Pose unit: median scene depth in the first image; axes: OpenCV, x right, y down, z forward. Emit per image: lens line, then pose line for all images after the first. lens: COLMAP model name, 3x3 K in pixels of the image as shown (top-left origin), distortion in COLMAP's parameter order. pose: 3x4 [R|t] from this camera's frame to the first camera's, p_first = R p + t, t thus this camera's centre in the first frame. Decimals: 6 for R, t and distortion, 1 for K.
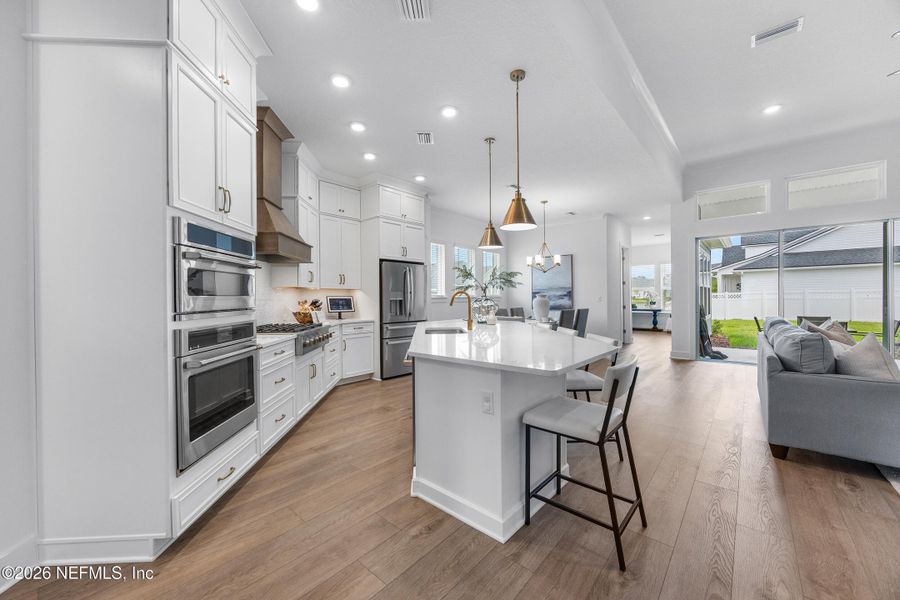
lens RADIAL K [[347.1, 0, 449.7], [0, 347.1, 298.7], [0, 0, 1]] dist [-0.003860, 0.000101]
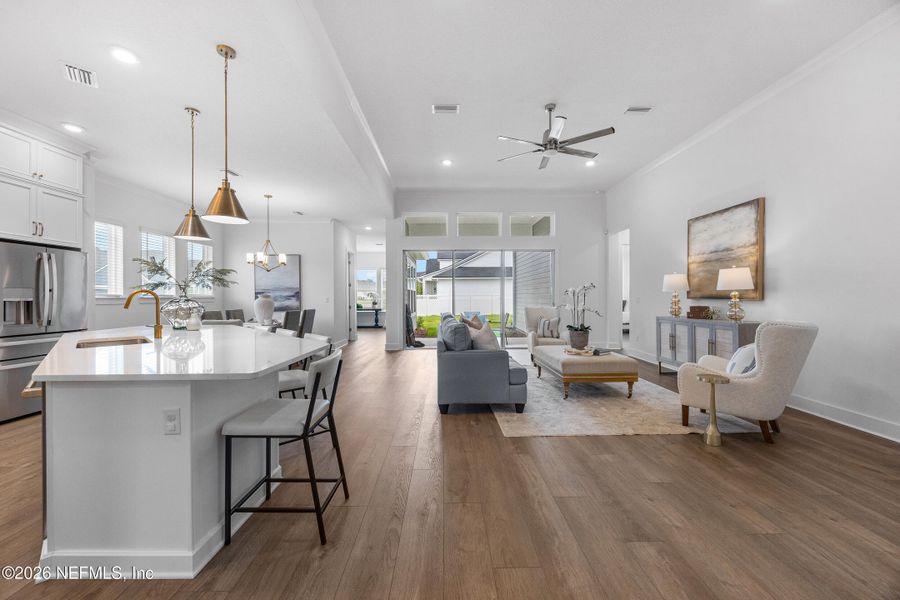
lens RADIAL K [[346.3, 0, 450.4], [0, 346.3, 297.3], [0, 0, 1]] dist [-0.001774, 0.000015]
pose [[0.742796, 0.005317, 0.669497, 0.019554], [-0.001226, 0.999978, -0.006582, -0.000201], [-0.669517, 0.004069, 0.742786, -0.035757]]
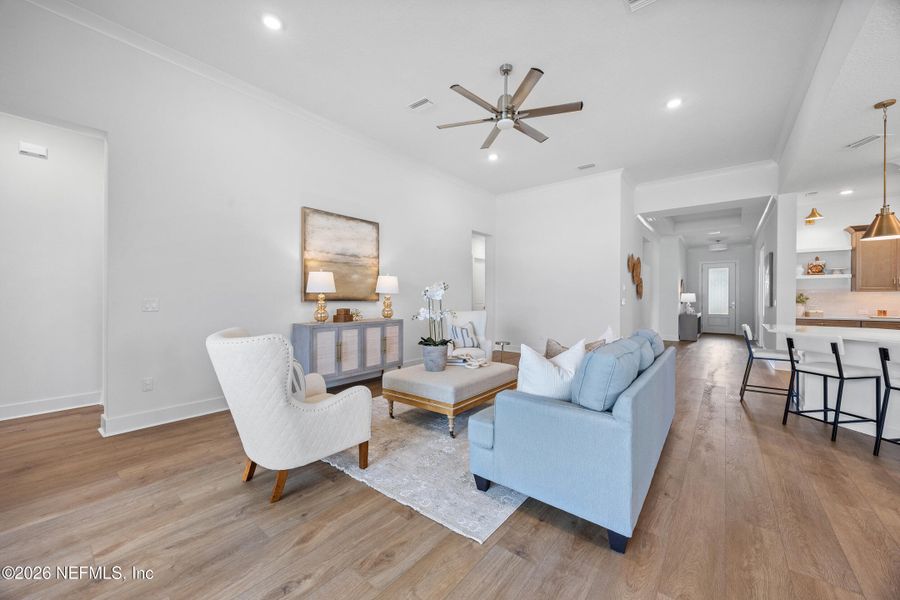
lens RADIAL K [[340.4, 0, 450.0], [0, 340.4, 300.0], [0, 0, 1]] dist [-0.003981, -0.000105]
pose [[-0.999409, 0.006058, -0.033842, 1.063911], [0.005747, 0.999940, 0.009284, -0.014905], [0.033897, 0.009084, -0.999384, 1.317708]]
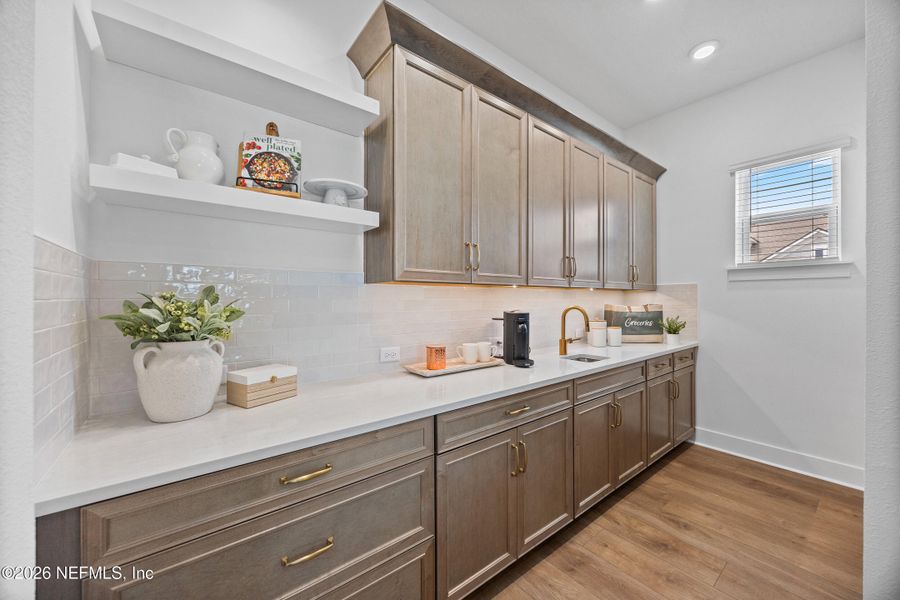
lens RADIAL K [[343.2, 0, 450.0], [0, 343.2, 300.0], [0, 0, 1]] dist [-0.003702, -0.000152]
pose [[-0.185657, 0.007363, -0.982587, -0.281819], [-0.000051, 0.999972, 0.007503, -0.010731], [0.982615, 0.001443, -0.185651, 0.134240]]
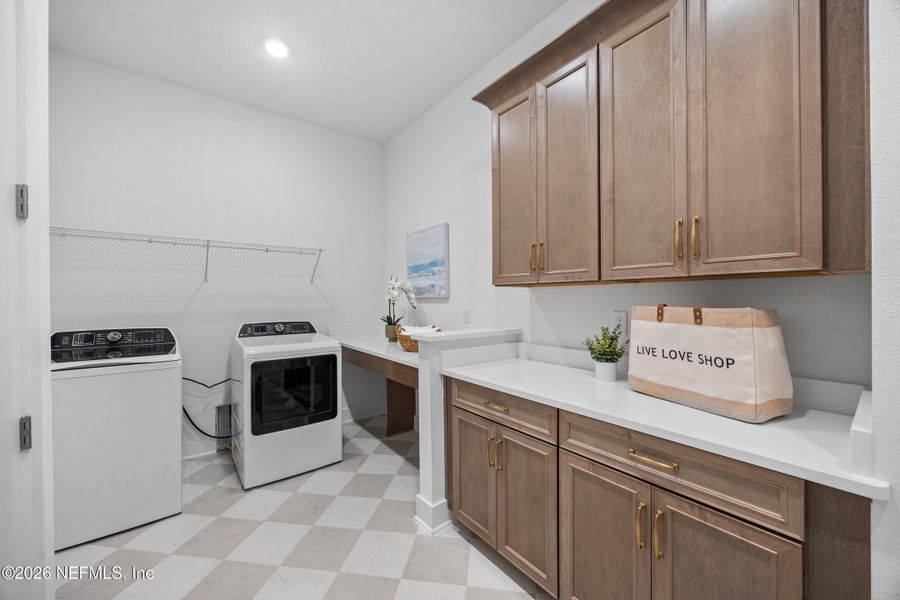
lens RADIAL K [[340.4, 0, 450.0], [0, 340.4, 300.0], [0, 0, 1]] dist [-0.003981, -0.000105]
pose [[-0.978502, 0.006204, 0.206144, -0.665339], [0.009077, 0.999874, 0.012996, -0.011949], [-0.206037, 0.014588, -0.978435, 0.509049]]
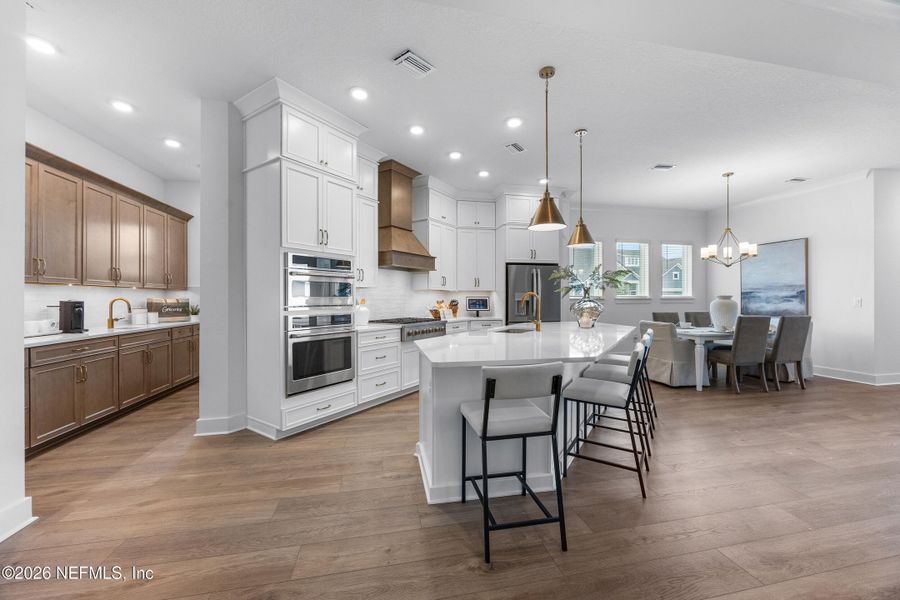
lens RADIAL K [[343.2, 0, 450.0], [0, 343.2, 300.0], [0, 0, 1]] dist [-0.003702, -0.000152]
pose [[0.795295, 0.008625, -0.606161, 0.366321], [-0.007075, 0.999963, 0.004947, -0.002279], [0.606181, 0.000354, 0.795327, 0.040821]]
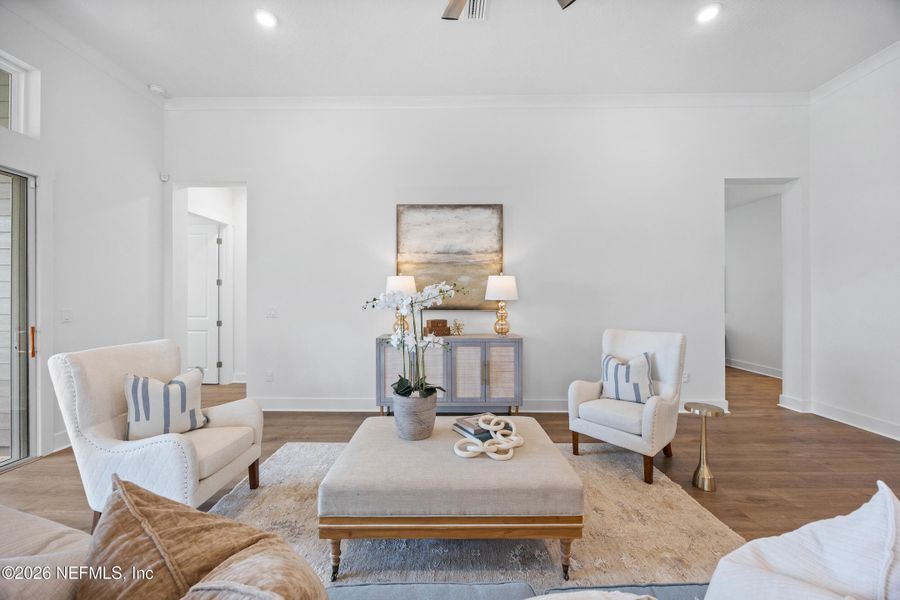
lens RADIAL K [[343.2, 0, 450.0], [0, 343.2, 300.0], [0, 0, 1]] dist [-0.003702, -0.000152]
pose [[-0.646268, 0.009150, 0.763056, 0.680521], [0.009186, 0.999949, -0.004210, -0.025511], [-0.763055, 0.004289, -0.646319, 0.784583]]
